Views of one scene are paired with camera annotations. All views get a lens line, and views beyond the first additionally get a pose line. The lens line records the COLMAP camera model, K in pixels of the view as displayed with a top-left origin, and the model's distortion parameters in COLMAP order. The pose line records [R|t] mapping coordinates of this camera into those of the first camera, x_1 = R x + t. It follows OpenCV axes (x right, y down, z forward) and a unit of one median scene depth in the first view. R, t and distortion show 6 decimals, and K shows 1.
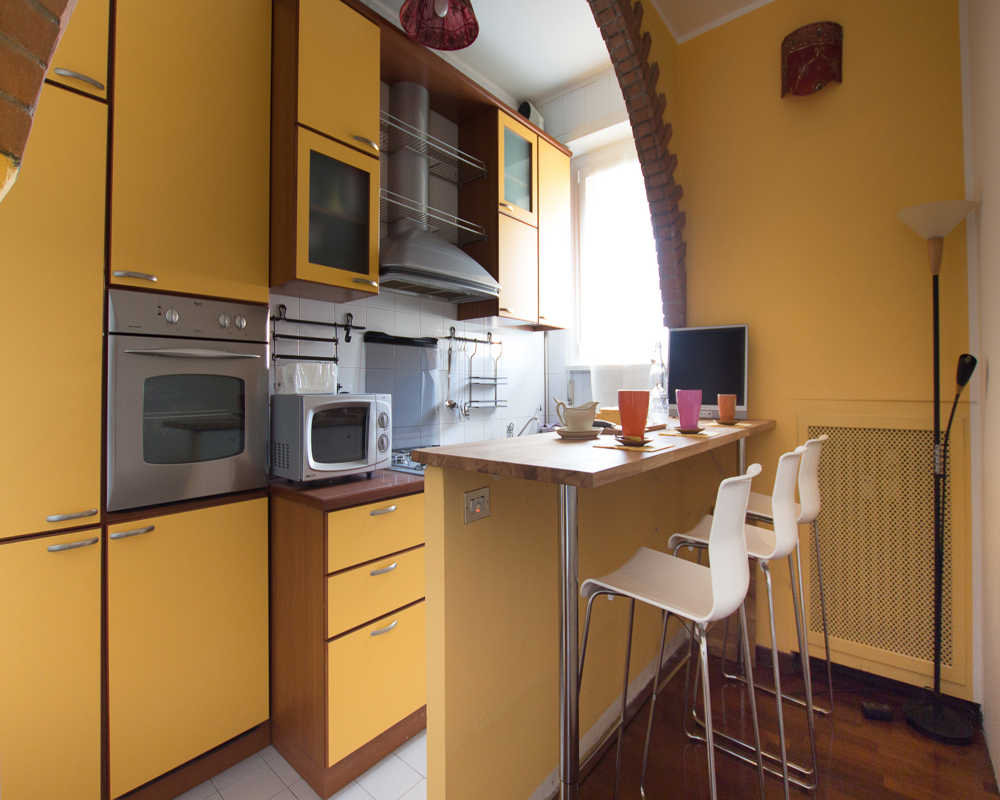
lens RADIAL K [[475.2, 0, 496.9], [0, 475.2, 382.7], [0, 0, 1]] dist [0.000277, 0.000168]
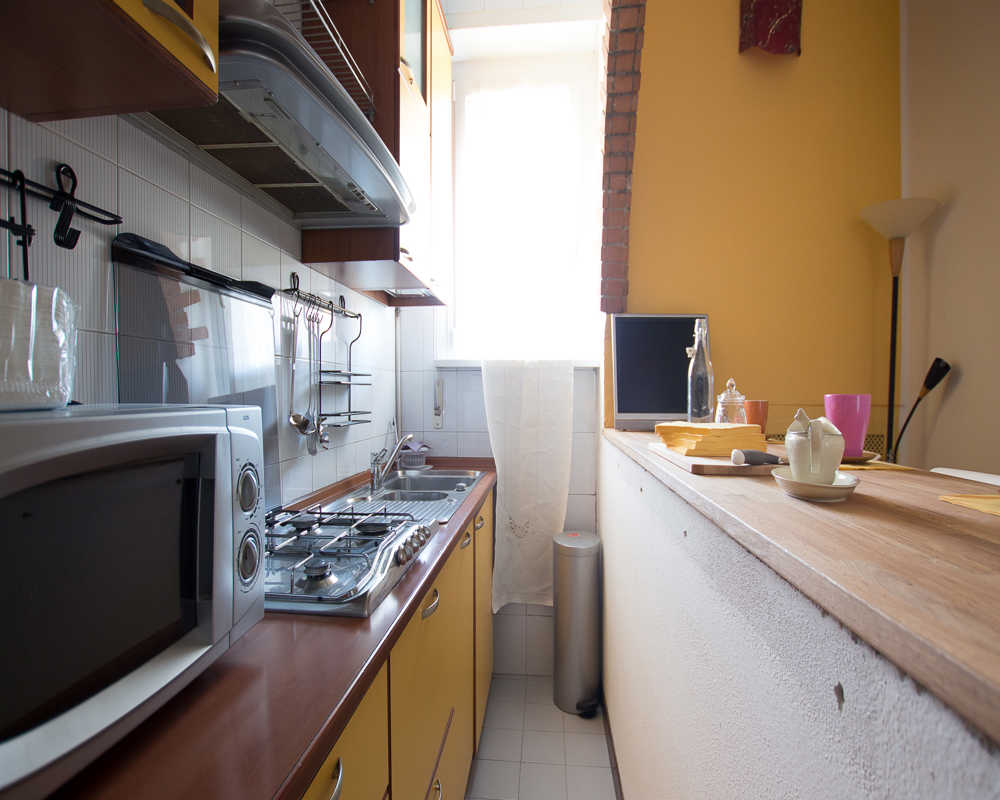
lens RADIAL K [[469.1, 0, 500.0], [0, 469.1, 400.0], [0, 0, 1]] dist [-0.014312, -0.000089]
pose [[0.823368, -0.007740, 0.567455, -0.210358], [-0.007812, 0.999658, 0.024970, 0.007141], [-0.567454, -0.024992, 0.823026, 0.479084]]
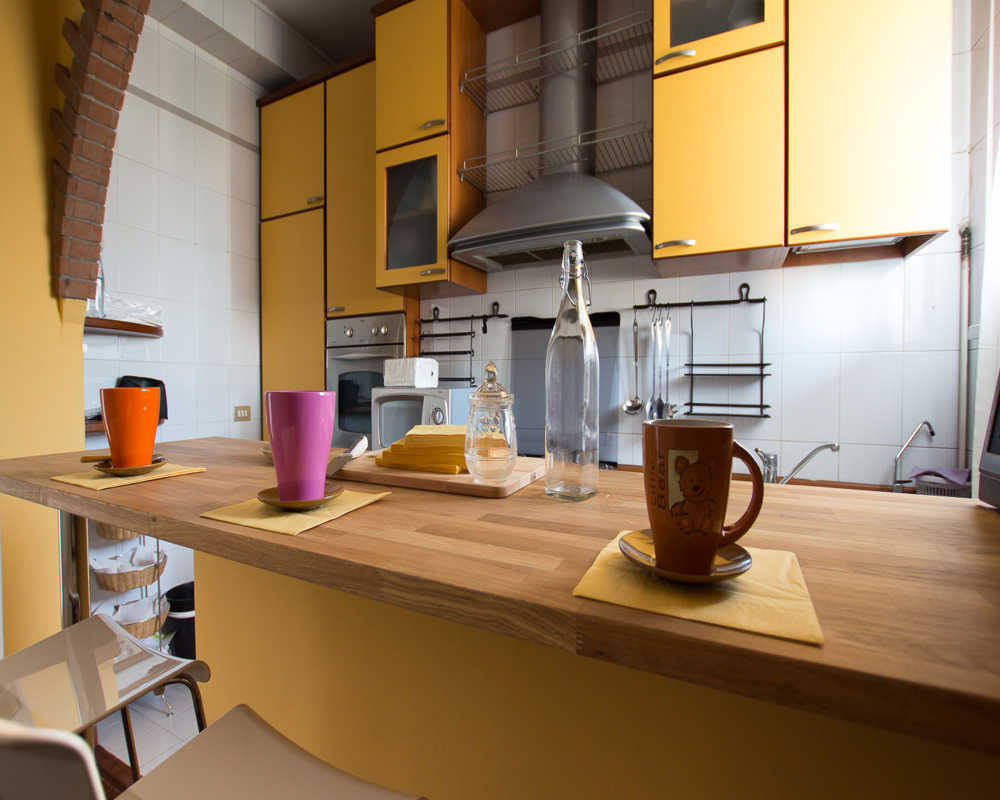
lens RADIAL K [[469.1, 0, 500.0], [0, 469.1, 400.0], [0, 0, 1]] dist [-0.014312, -0.000089]
pose [[0.243235, 0.046937, -0.968831, 0.522487], [0.010782, 0.998636, 0.051088, 0.000905], [0.969907, -0.022873, 0.242398, 0.671288]]
